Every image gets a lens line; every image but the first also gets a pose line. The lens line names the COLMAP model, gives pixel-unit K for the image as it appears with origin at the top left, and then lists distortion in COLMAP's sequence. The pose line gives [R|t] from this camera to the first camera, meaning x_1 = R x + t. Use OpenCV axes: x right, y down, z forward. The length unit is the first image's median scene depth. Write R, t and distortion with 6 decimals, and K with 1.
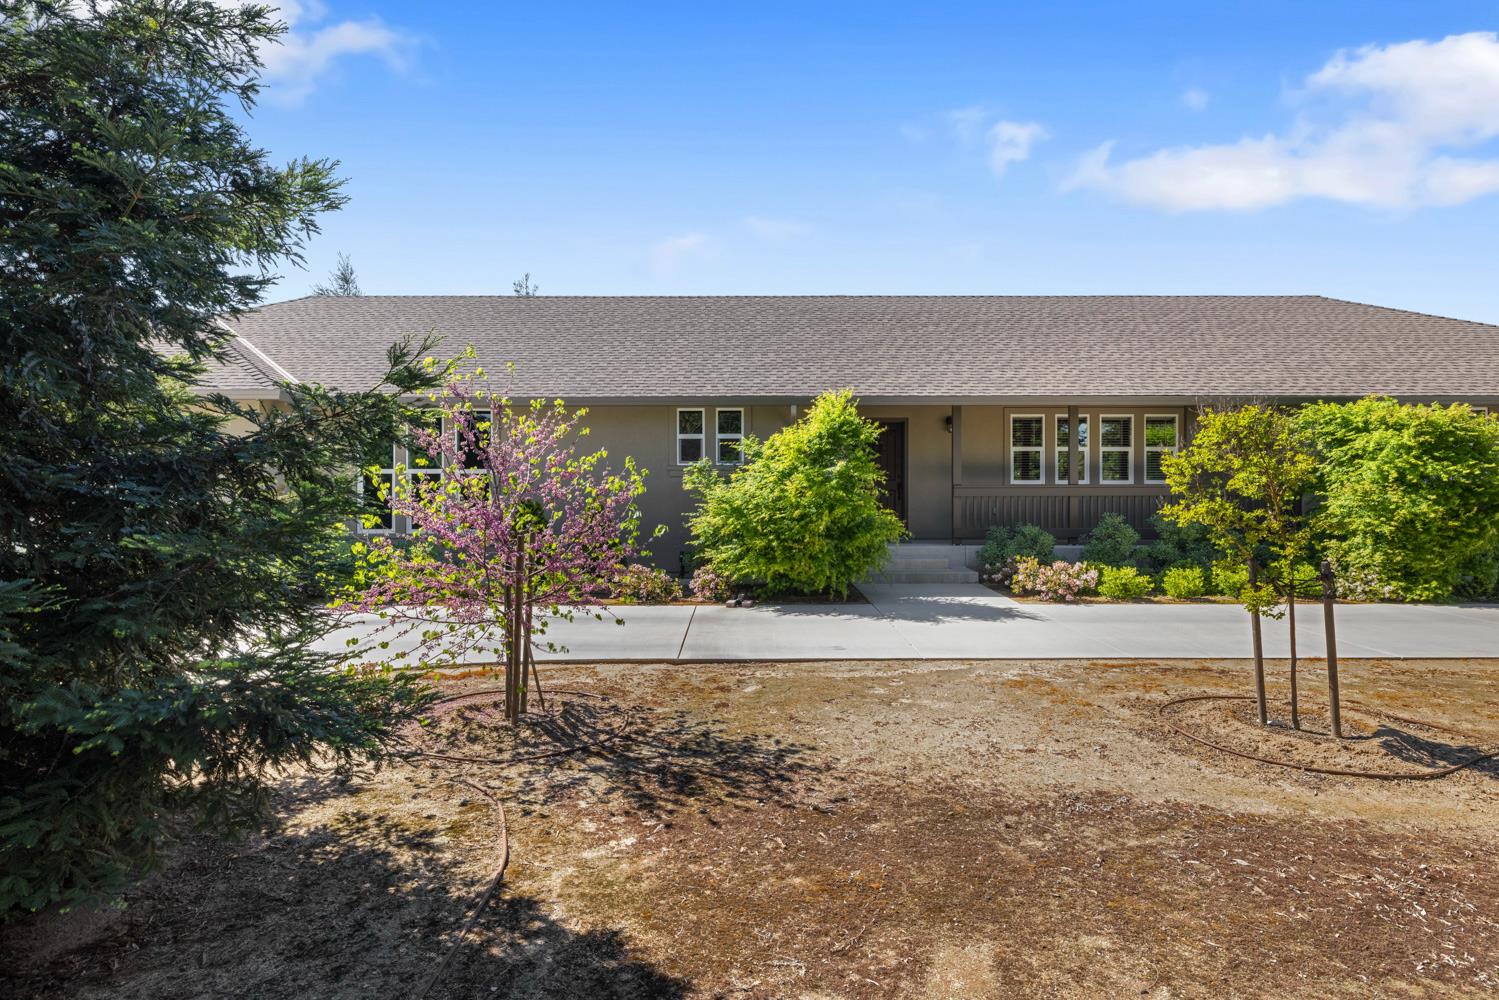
lens RADIAL K [[874.5, 0, 749.5], [0, 874.5, 500.0], [0, 0, 1]] dist [-0.000719, 0.000039]
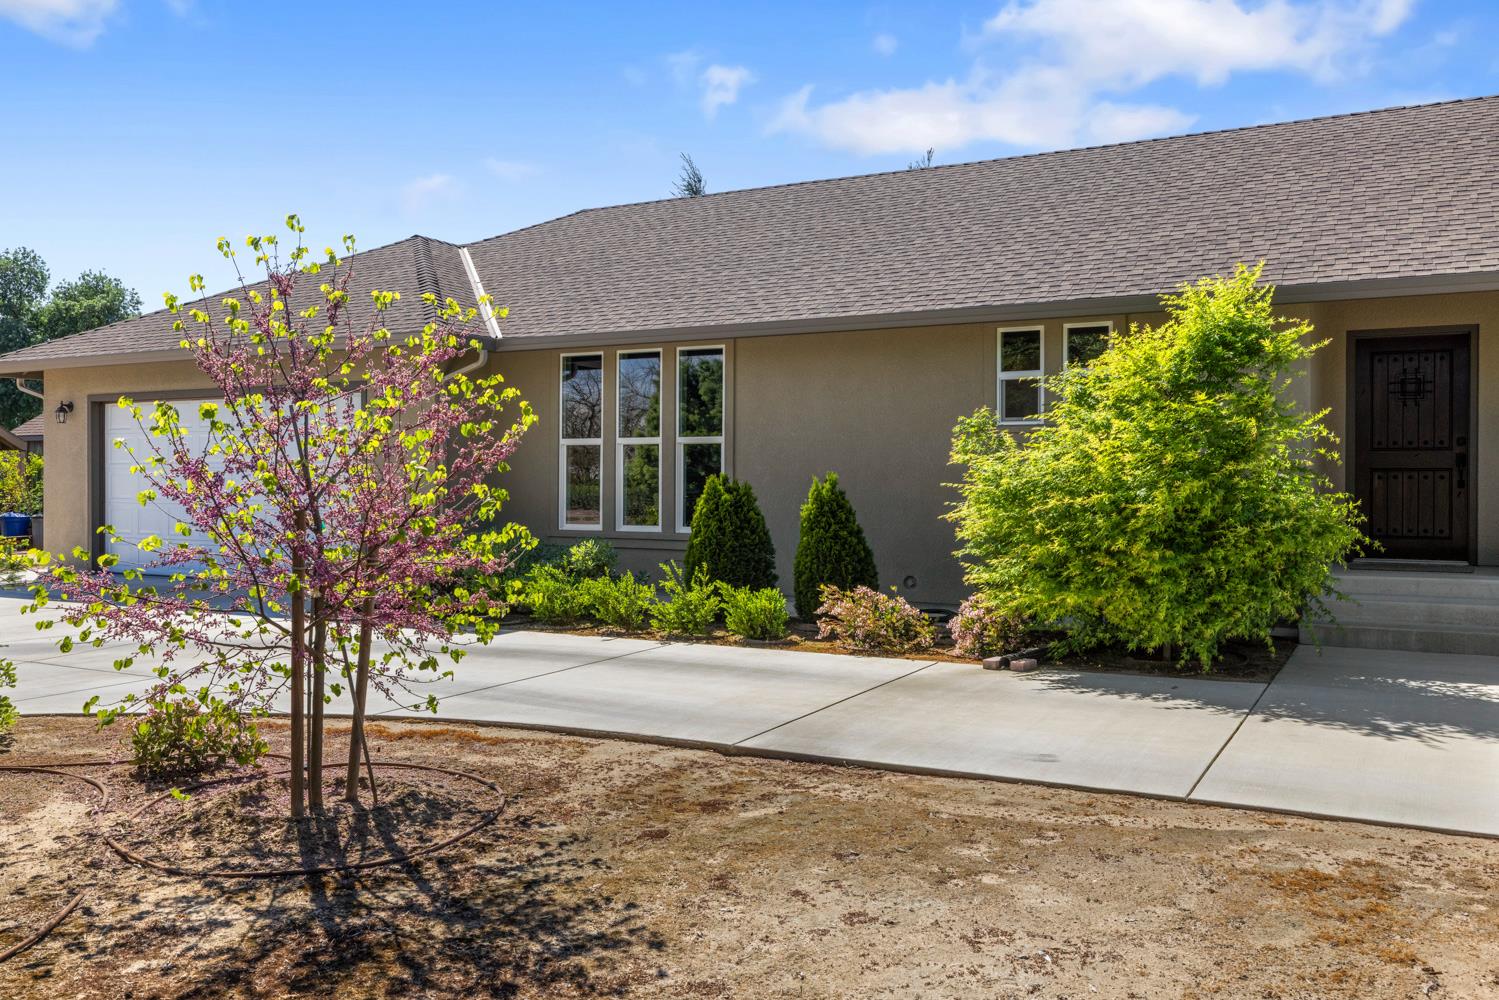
lens RADIAL K [[1290.1, 0, 749.5], [0, 1290.1, 500.0], [0, 0, 1]] dist [0.001107, -0.016973]
pose [[0.872679, 0.008385, -0.488222, 0.503742], [-0.012252, 0.999914, -0.004728, 0.042783], [0.488140, 0.010108, 0.872707, 0.426649]]
